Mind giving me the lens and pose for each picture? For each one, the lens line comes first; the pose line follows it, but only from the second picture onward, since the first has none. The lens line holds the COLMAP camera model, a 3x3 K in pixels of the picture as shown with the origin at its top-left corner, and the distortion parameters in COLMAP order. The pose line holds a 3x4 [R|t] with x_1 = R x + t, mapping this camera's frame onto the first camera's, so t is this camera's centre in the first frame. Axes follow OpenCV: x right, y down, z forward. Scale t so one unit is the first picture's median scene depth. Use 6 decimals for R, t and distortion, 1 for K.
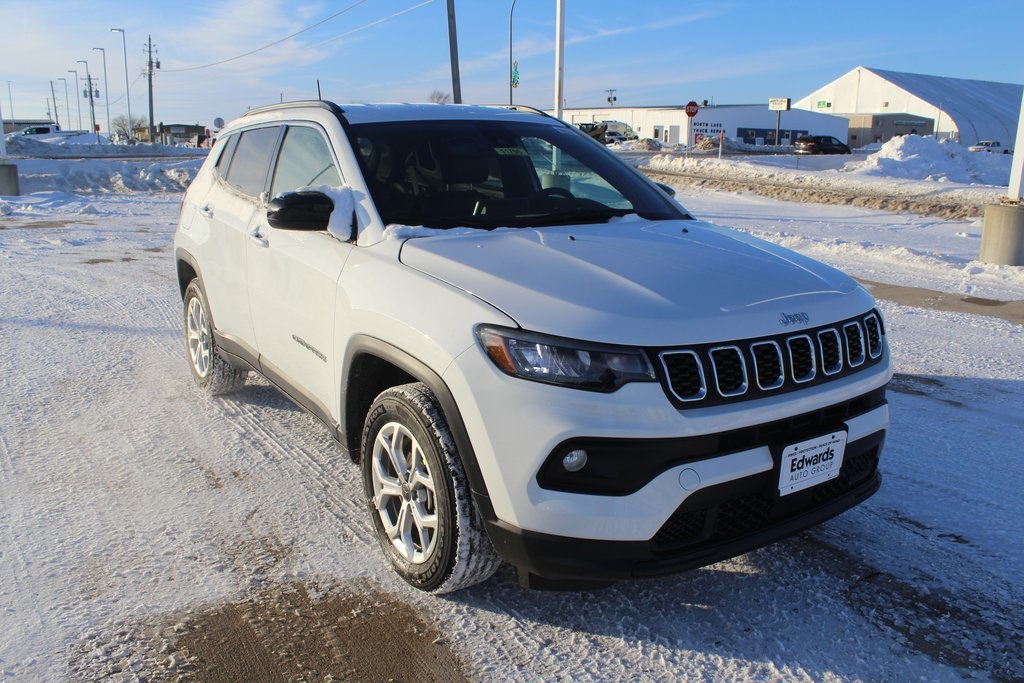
lens RADIAL K [[1030.2, 0, 512.0], [0, 1030.2, 341.5], [0, 0, 1]] dist [0.009284, 0.007218]
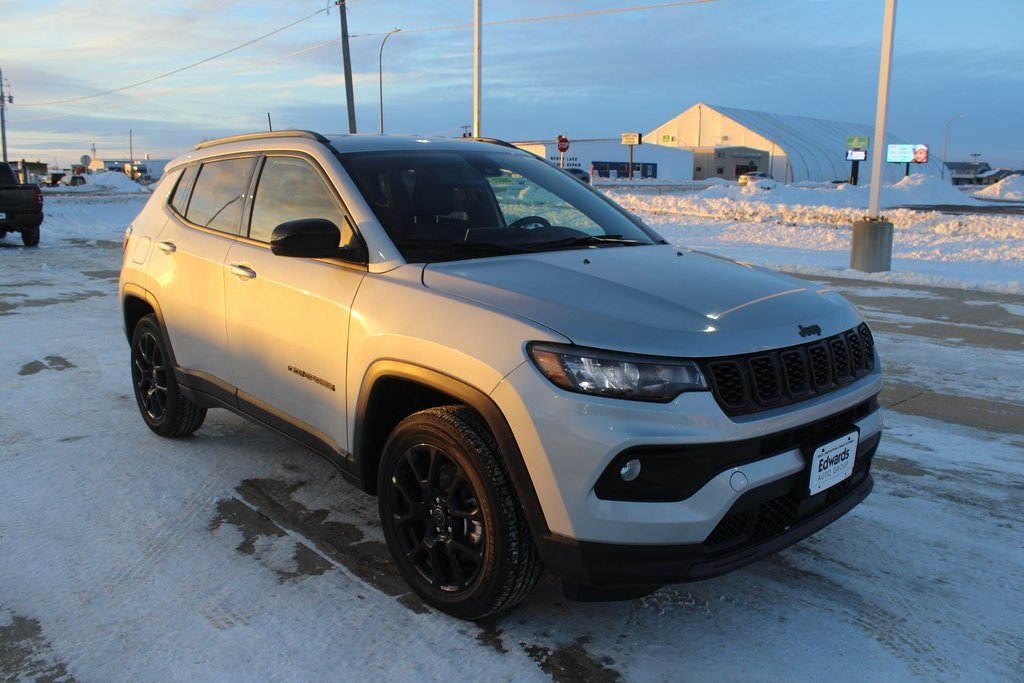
lens RADIAL K [[1030.2, 0, 512.0], [0, 1030.2, 341.5], [0, 0, 1]] dist [0.009284, 0.007218]
pose [[0.989081, -0.034435, 0.143297, -0.182355], [0.039182, 0.998768, -0.030440, 0.011647], [-0.142072, 0.035722, 0.989212, -0.012012]]
